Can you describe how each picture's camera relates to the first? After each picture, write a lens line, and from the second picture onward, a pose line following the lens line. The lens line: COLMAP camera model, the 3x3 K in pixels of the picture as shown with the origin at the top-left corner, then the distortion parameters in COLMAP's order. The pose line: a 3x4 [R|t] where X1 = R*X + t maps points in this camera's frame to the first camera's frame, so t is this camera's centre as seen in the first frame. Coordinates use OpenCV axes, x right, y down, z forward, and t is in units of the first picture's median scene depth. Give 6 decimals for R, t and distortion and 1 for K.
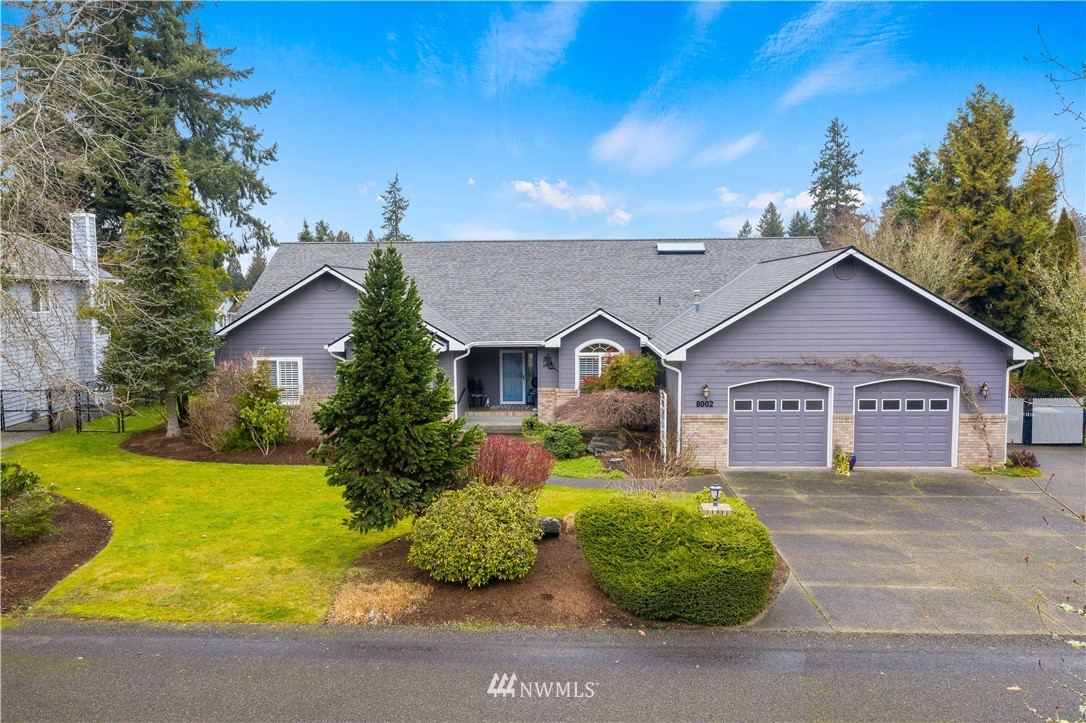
lens RADIAL K [[857.0, 0, 543.0], [0, 857.0, 361.5], [0, 0, 1]] dist [-0.022782, 0.003739]
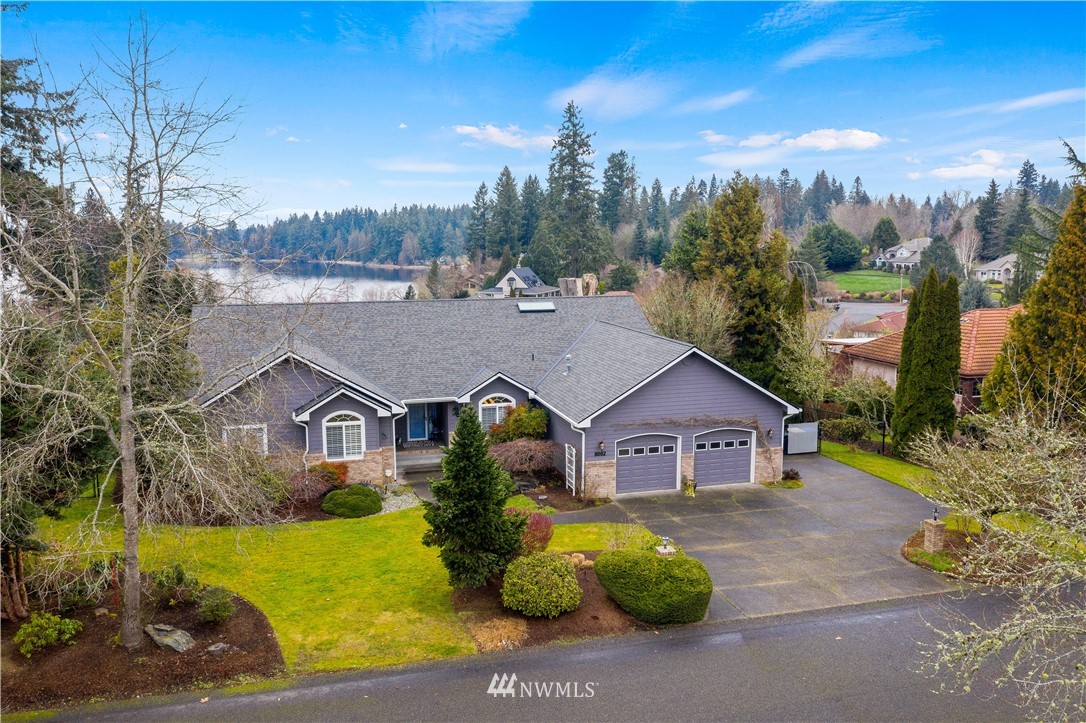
lens RADIAL K [[857.0, 0, 543.0], [0, 857.0, 361.5], [0, 0, 1]] dist [-0.022782, 0.003739]
pose [[0.949230, -0.041235, 0.311869, -0.347967], [0.020931, 0.997454, 0.068175, -0.206827], [-0.313886, -0.058186, 0.947676, -0.331439]]
